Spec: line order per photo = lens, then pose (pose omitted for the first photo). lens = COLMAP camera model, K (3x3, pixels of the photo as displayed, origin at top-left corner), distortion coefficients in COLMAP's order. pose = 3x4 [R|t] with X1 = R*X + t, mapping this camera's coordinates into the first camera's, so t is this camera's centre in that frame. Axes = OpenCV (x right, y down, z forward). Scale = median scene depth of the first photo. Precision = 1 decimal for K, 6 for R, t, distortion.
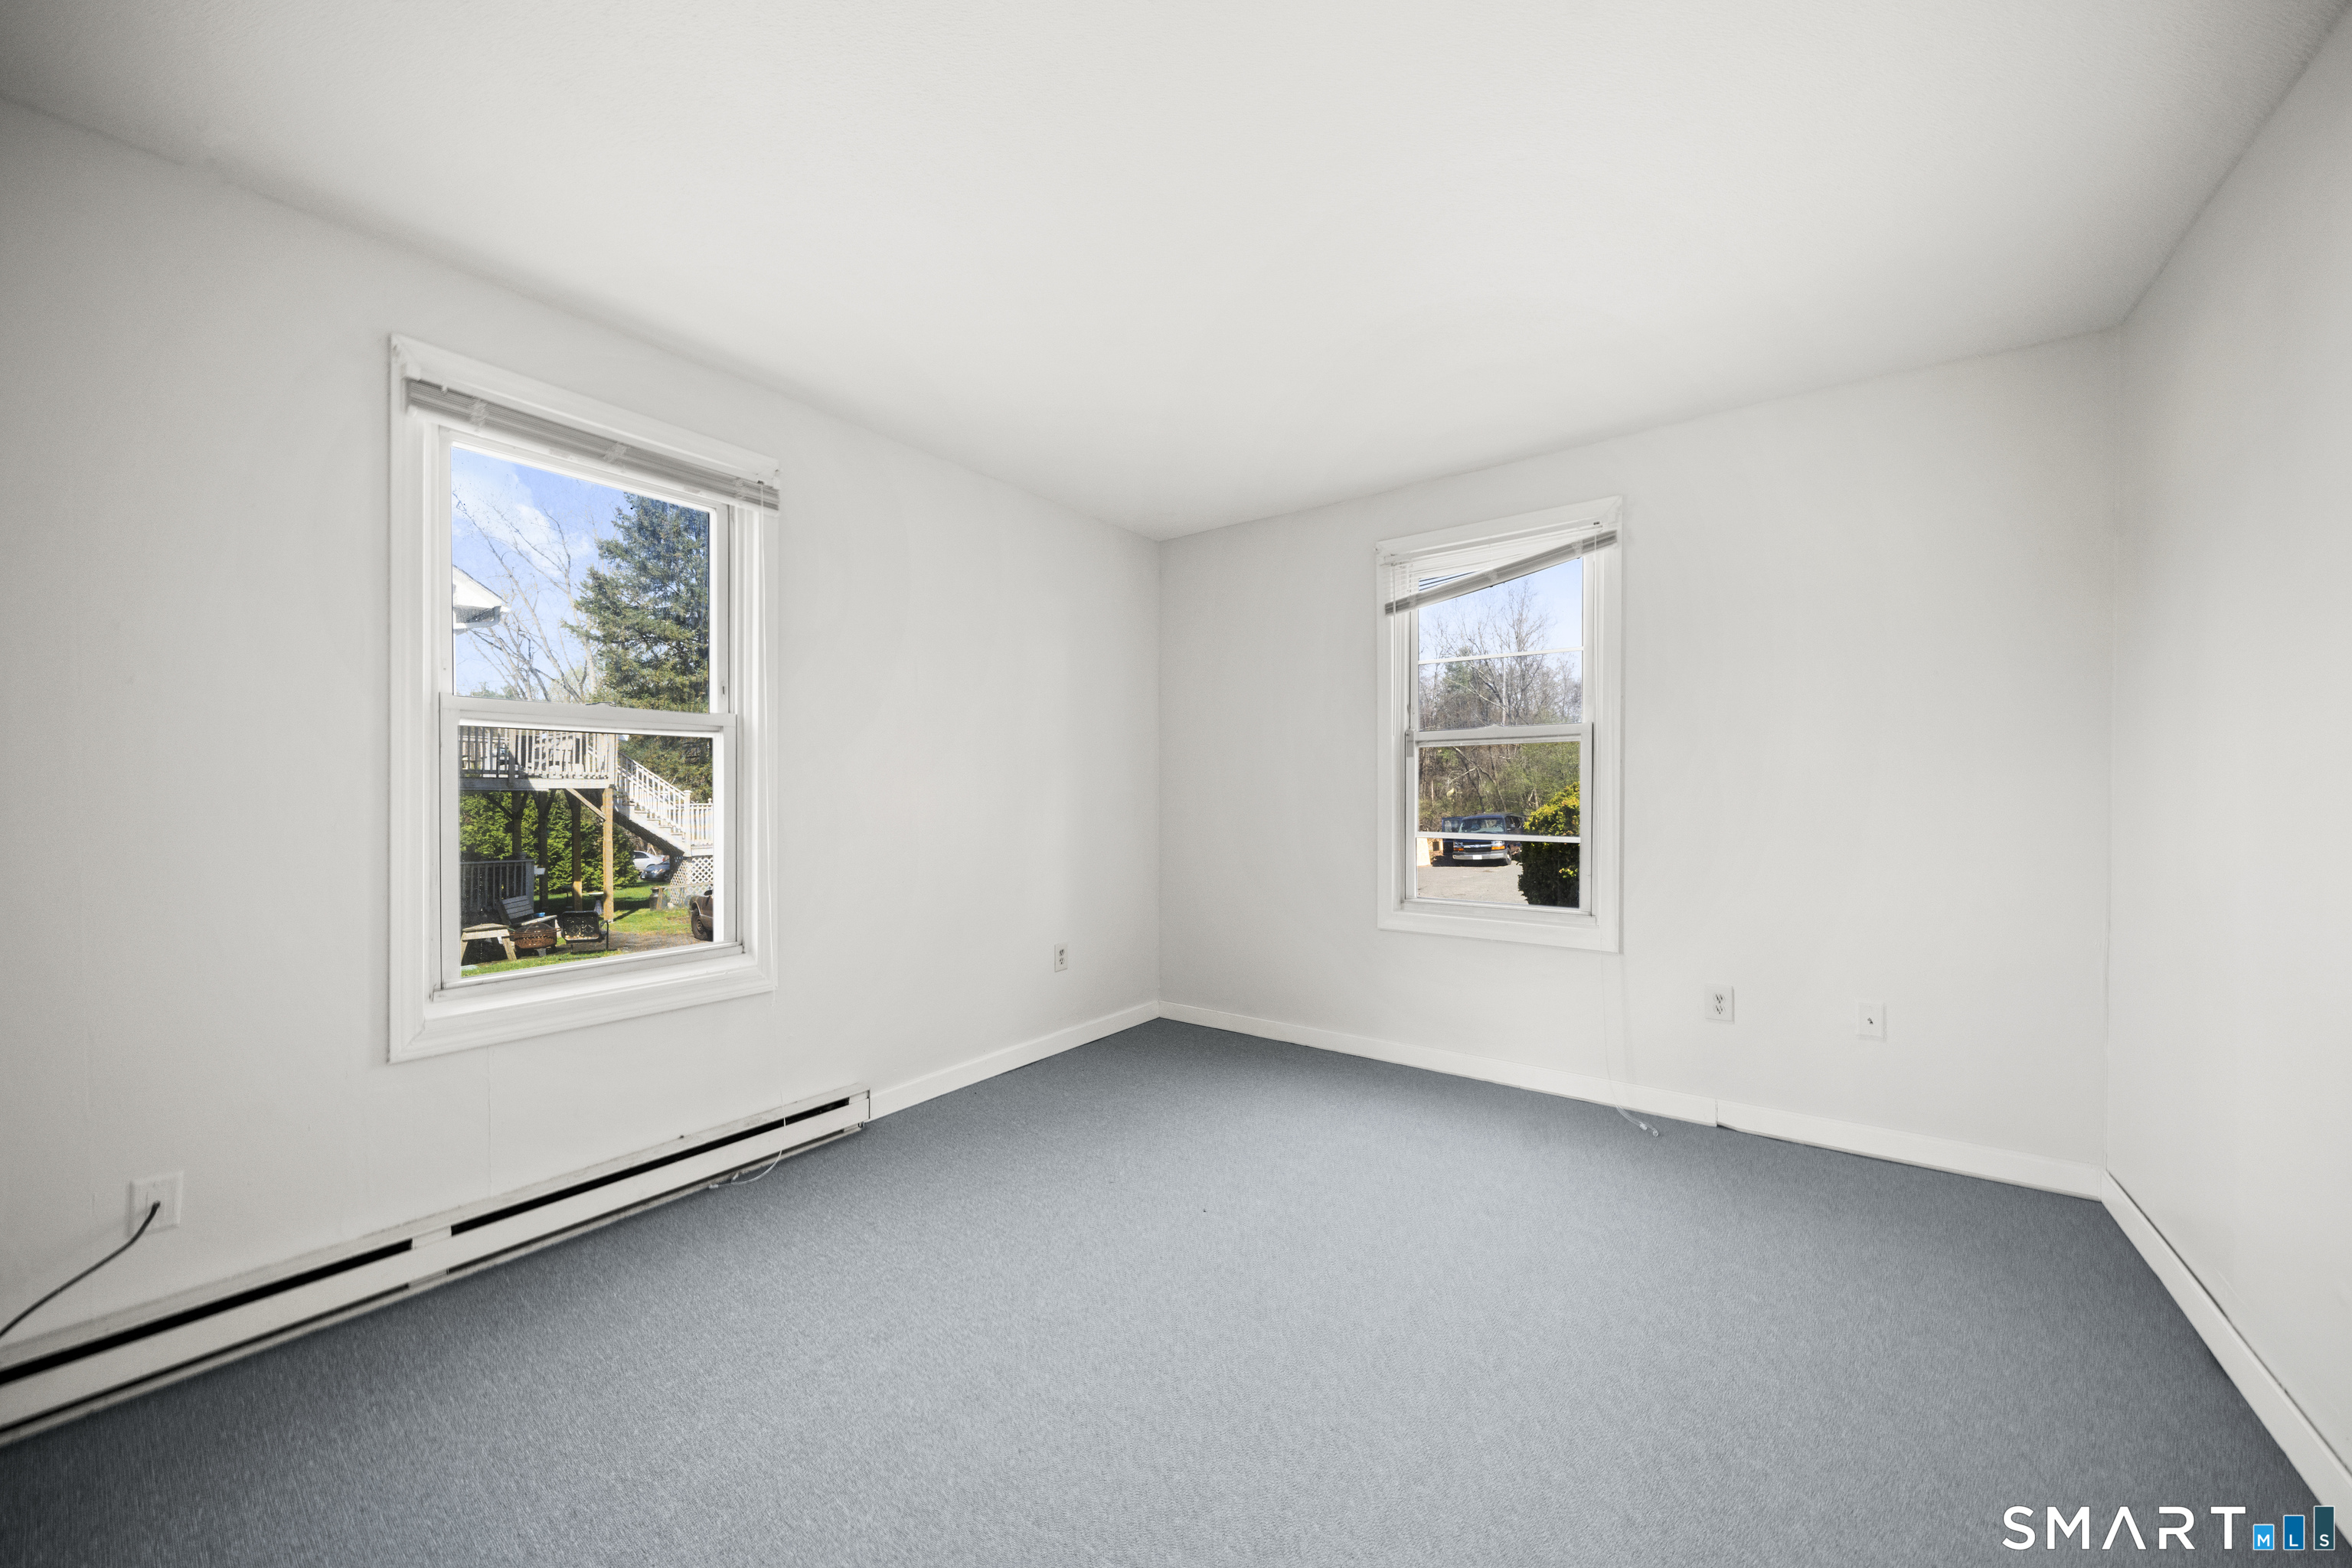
lens RADIAL K [[828.2, 0, 1168.7], [0, 828.2, 877.5], [0, 0, 1]] dist [-0.001511, -0.000193]
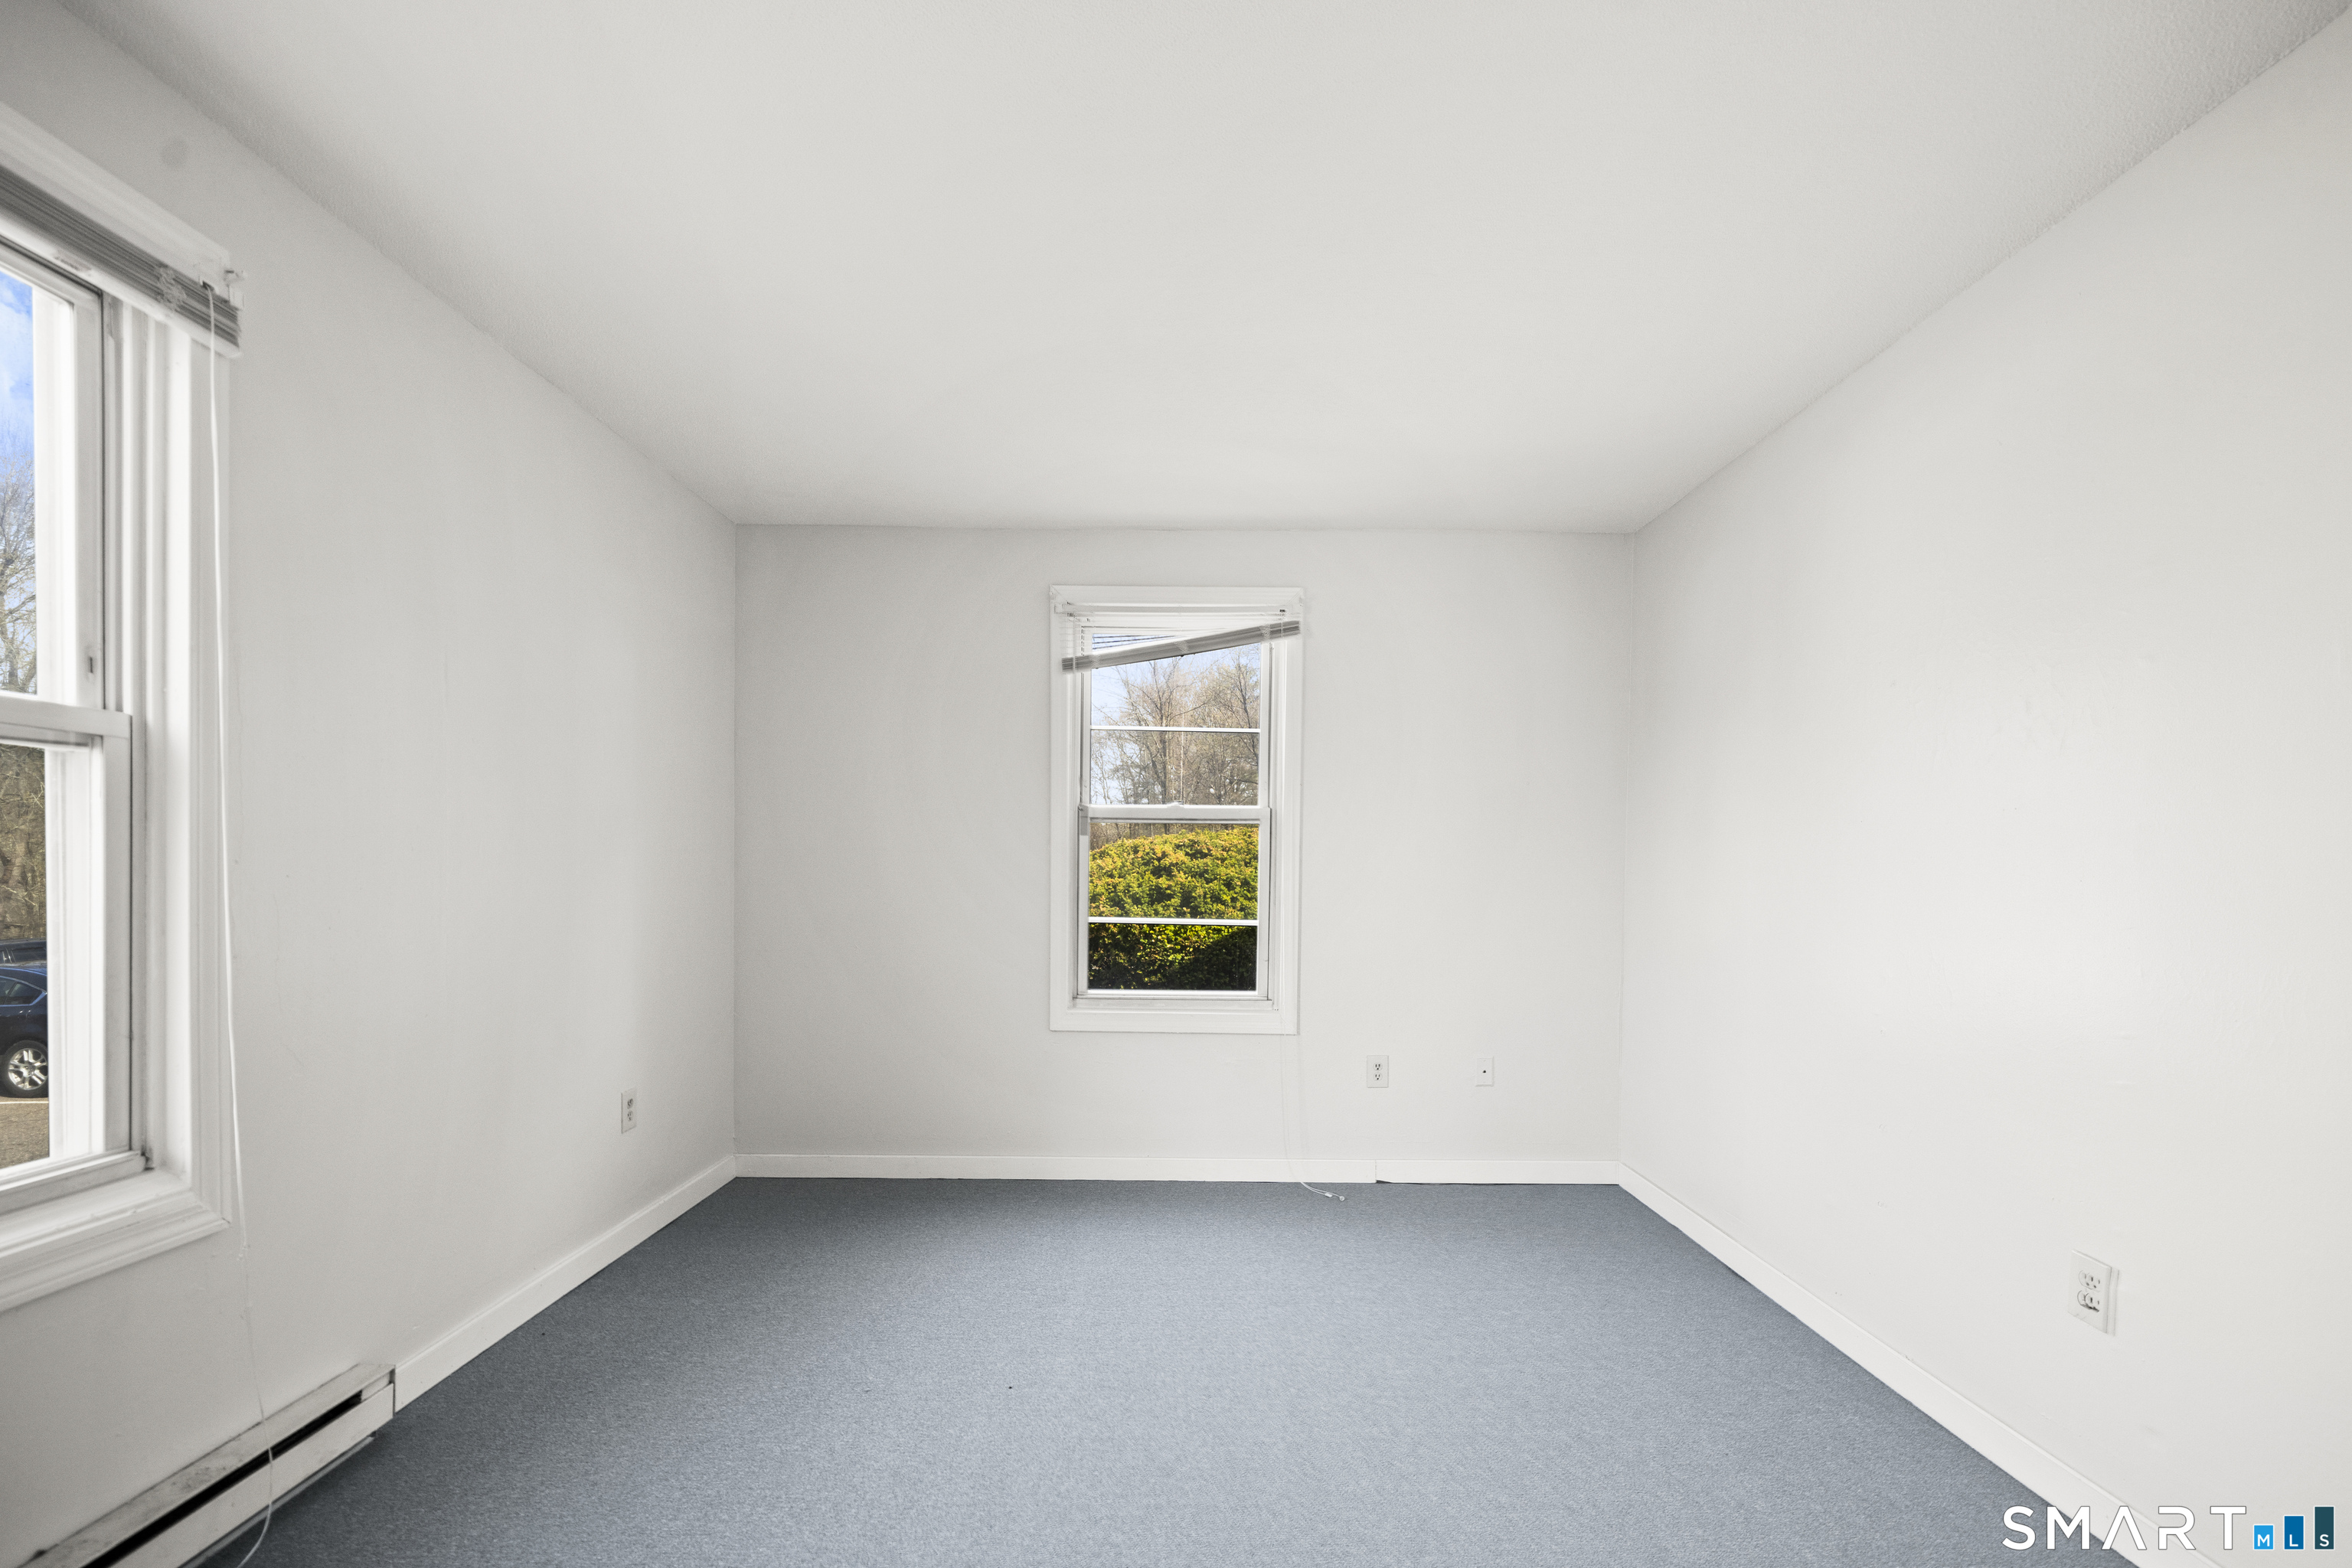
lens RADIAL K [[1001.6, 0, 1177.9], [0, 1001.6, 983.1], [0, 0, 1]] dist [-0.000276, 0.006566]
pose [[0.805868, -0.054827, 0.589551, -0.316189], [0.047825, 0.998478, 0.027482, -0.012656], [-0.590160, 0.006048, 0.807263, 0.084034]]
